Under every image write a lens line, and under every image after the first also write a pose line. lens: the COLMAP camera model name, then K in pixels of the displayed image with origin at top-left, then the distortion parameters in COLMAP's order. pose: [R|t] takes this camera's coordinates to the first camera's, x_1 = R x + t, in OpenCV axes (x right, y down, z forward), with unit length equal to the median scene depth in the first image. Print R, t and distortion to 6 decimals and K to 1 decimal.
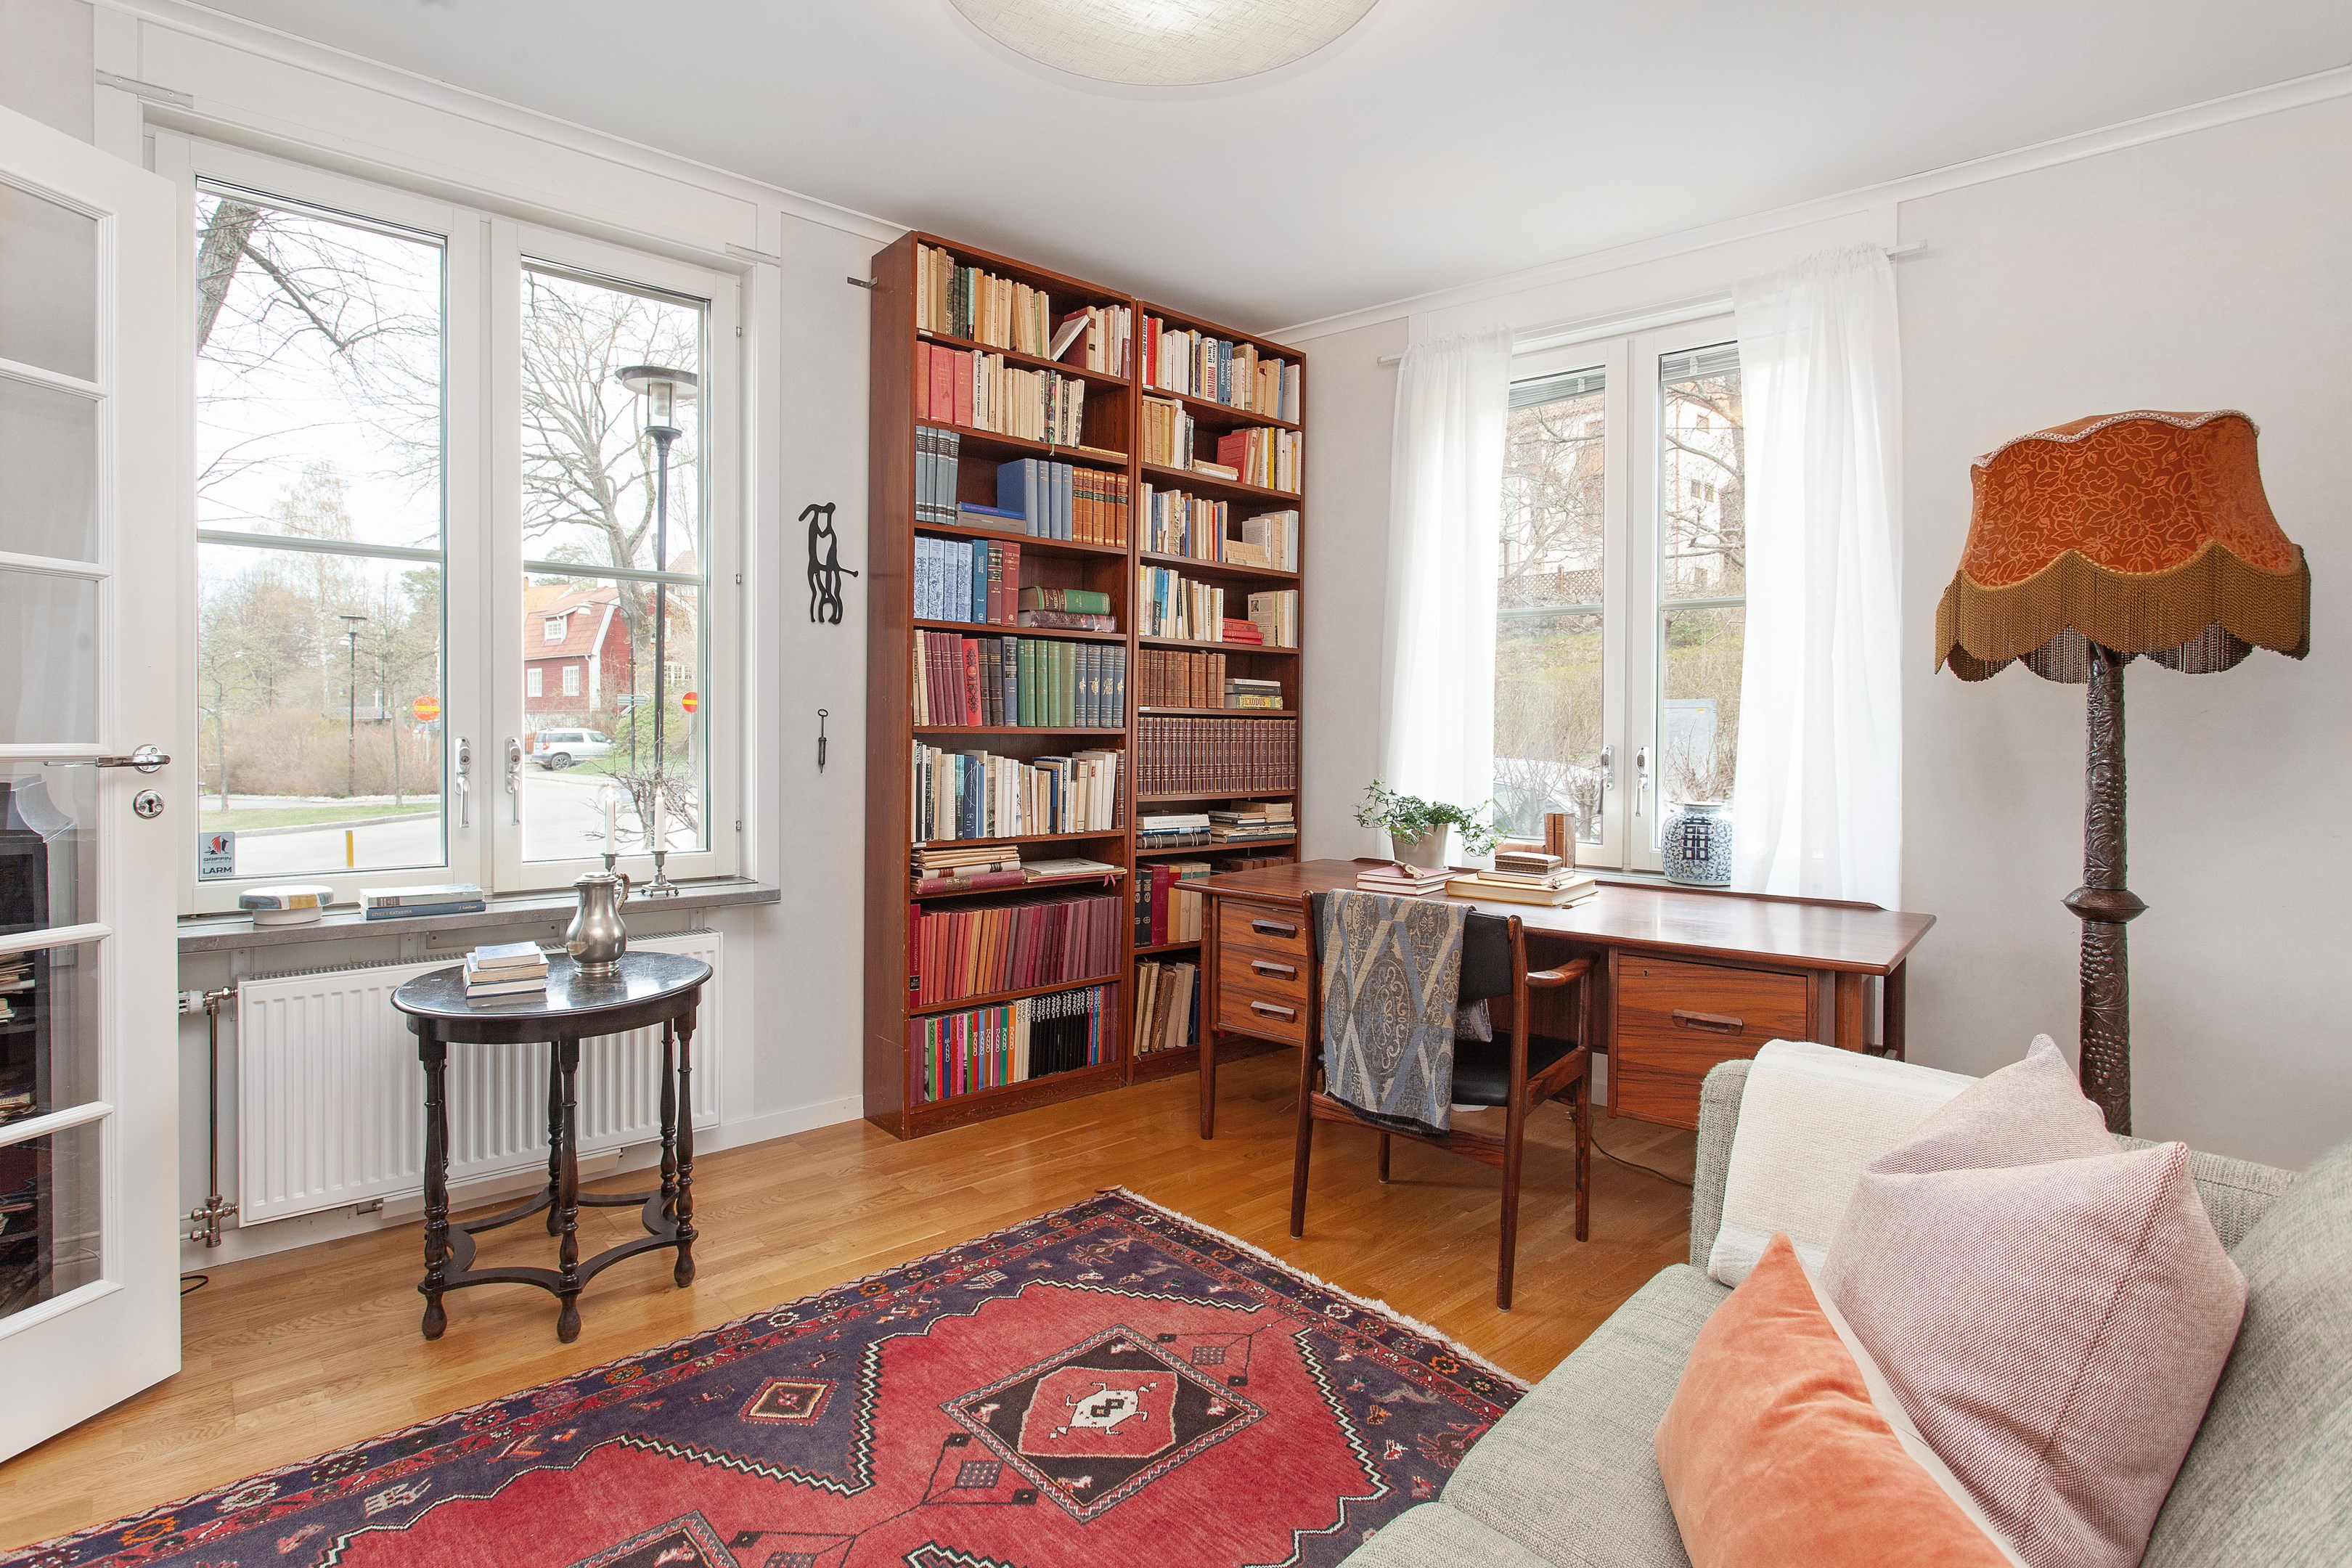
lens RADIAL K [[1182.1, 0, 1175.8], [0, 1182.1, 768.0], [0, 0, 1]] dist [-0.008862, 0.001216]
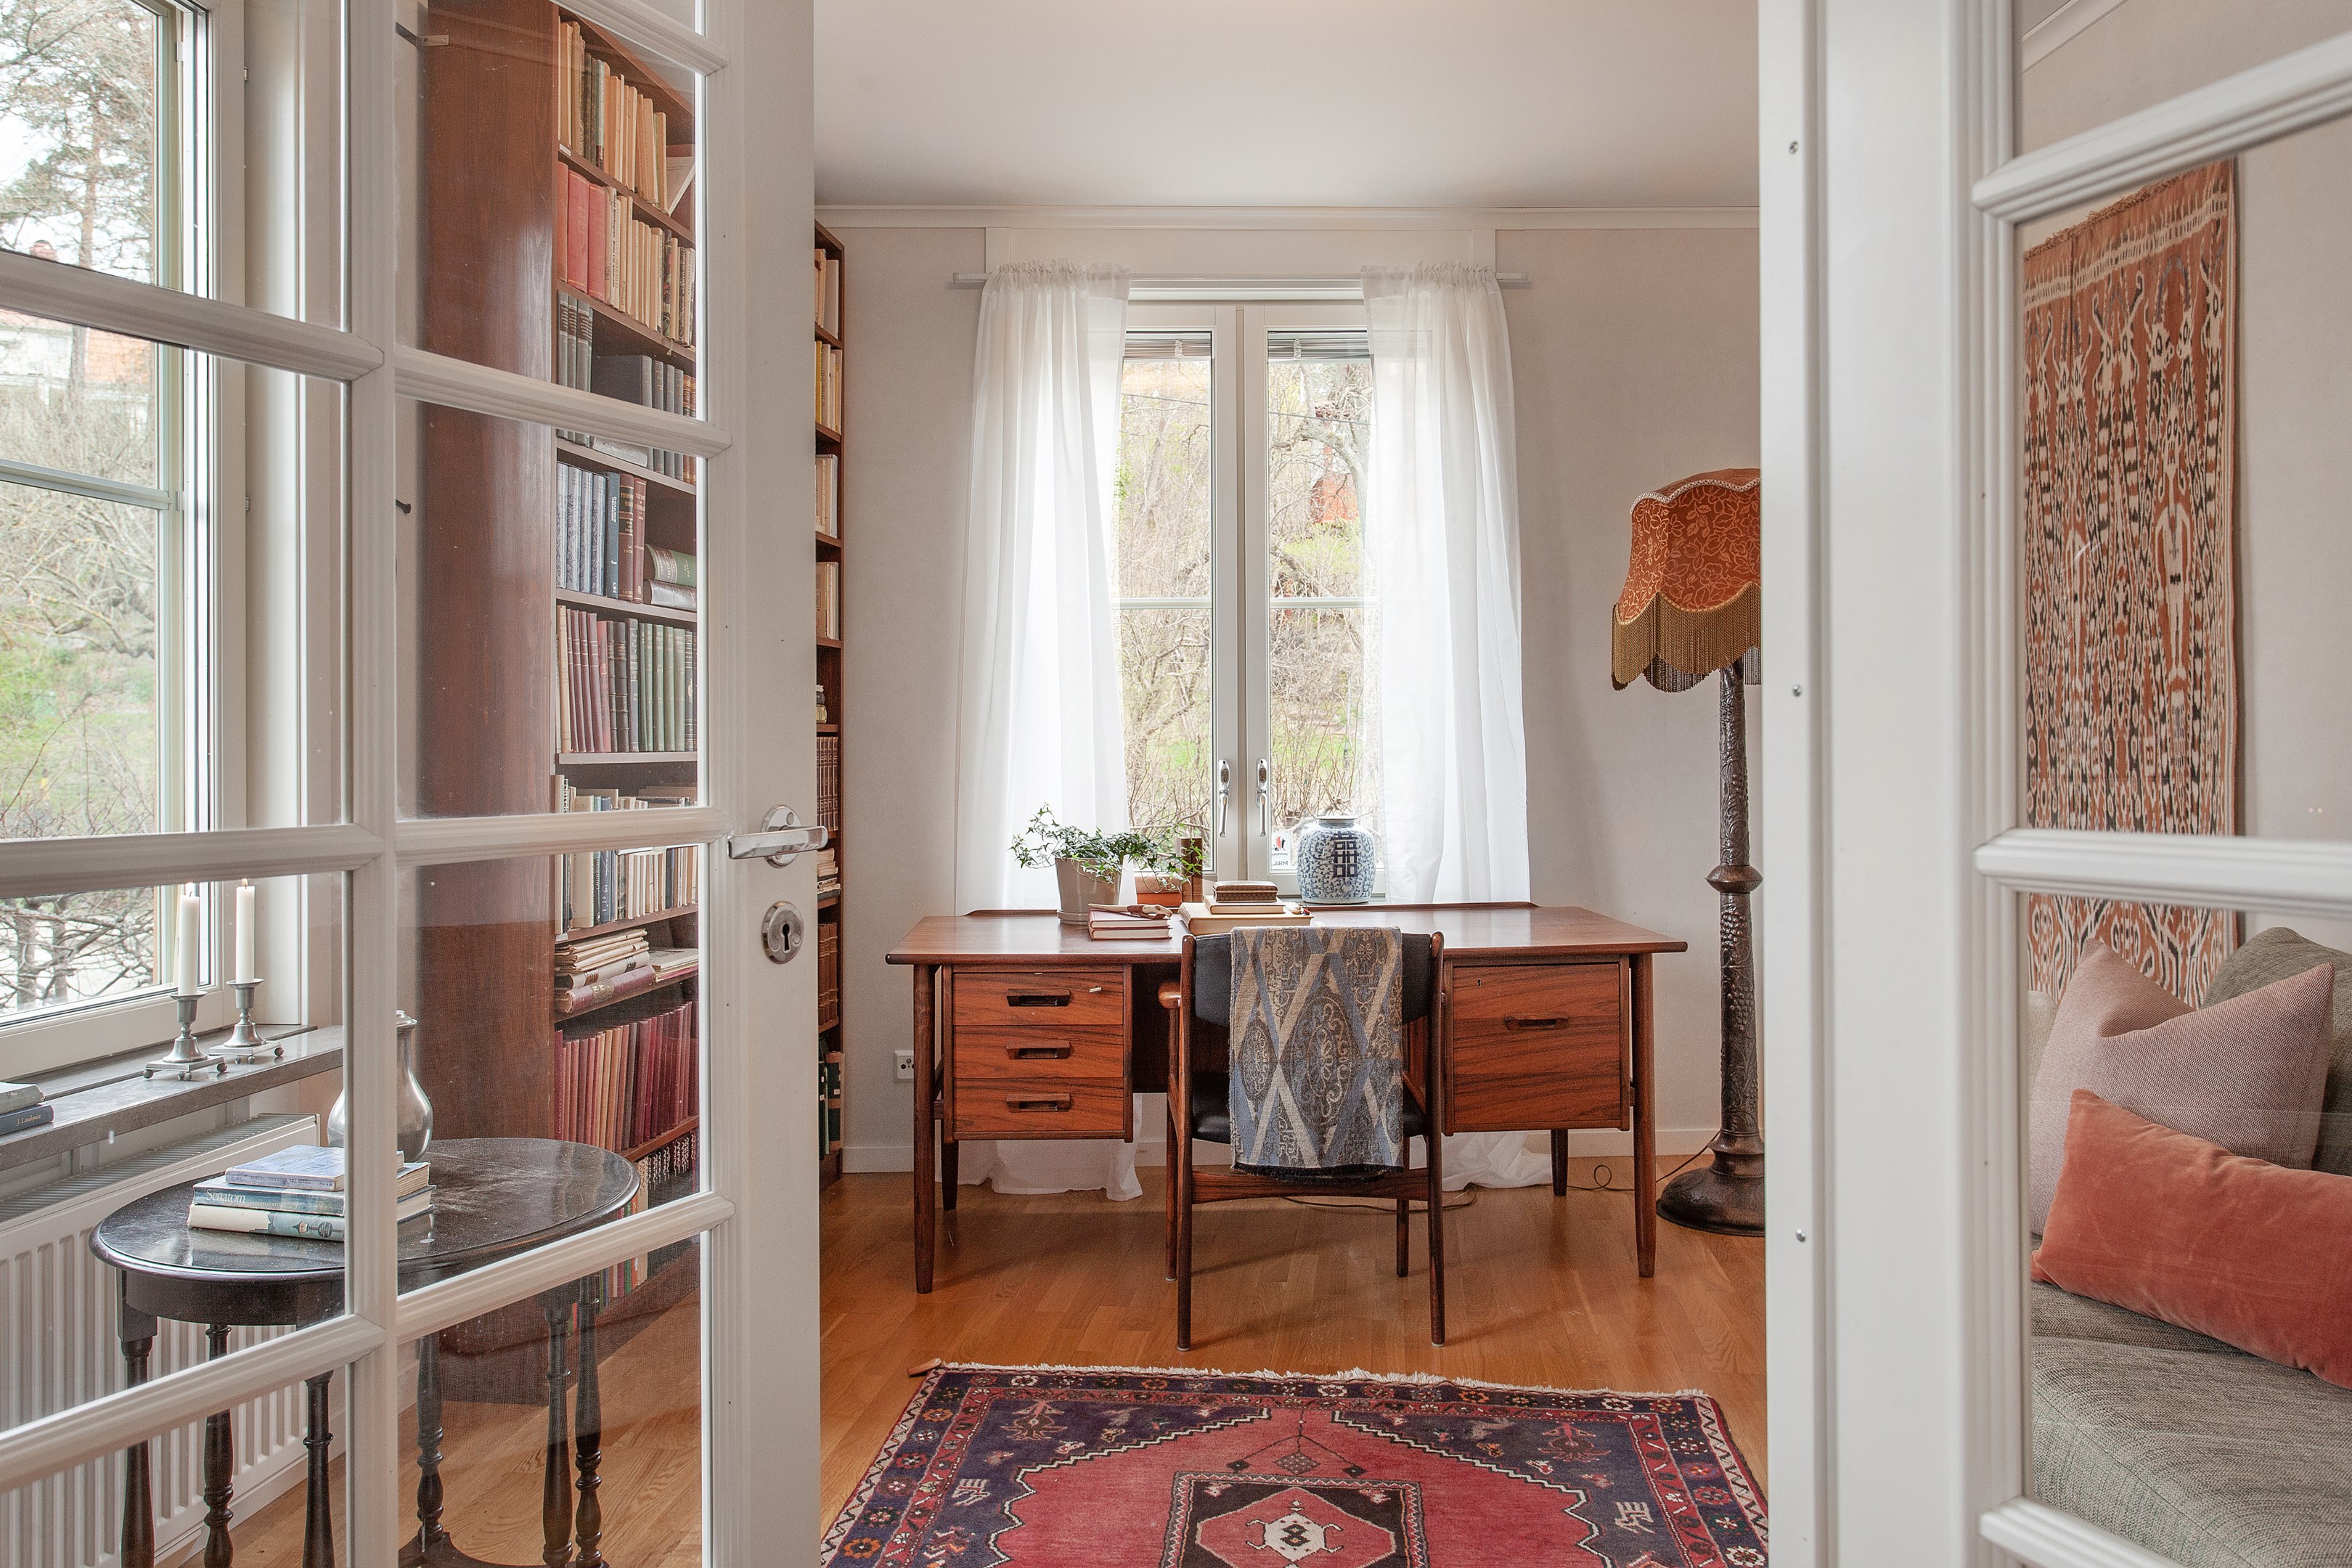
lens RADIAL K [[1726.6, 0, 1176.0], [0, 1726.6, 784.0], [0, 0, 1]] dist [0.009157, 0.005667]
pose [[0.733832, -0.034662, 0.678446, -0.788629], [0.042672, 0.999077, 0.004888, -0.011995], [-0.677990, 0.025364, 0.734634, 0.097171]]
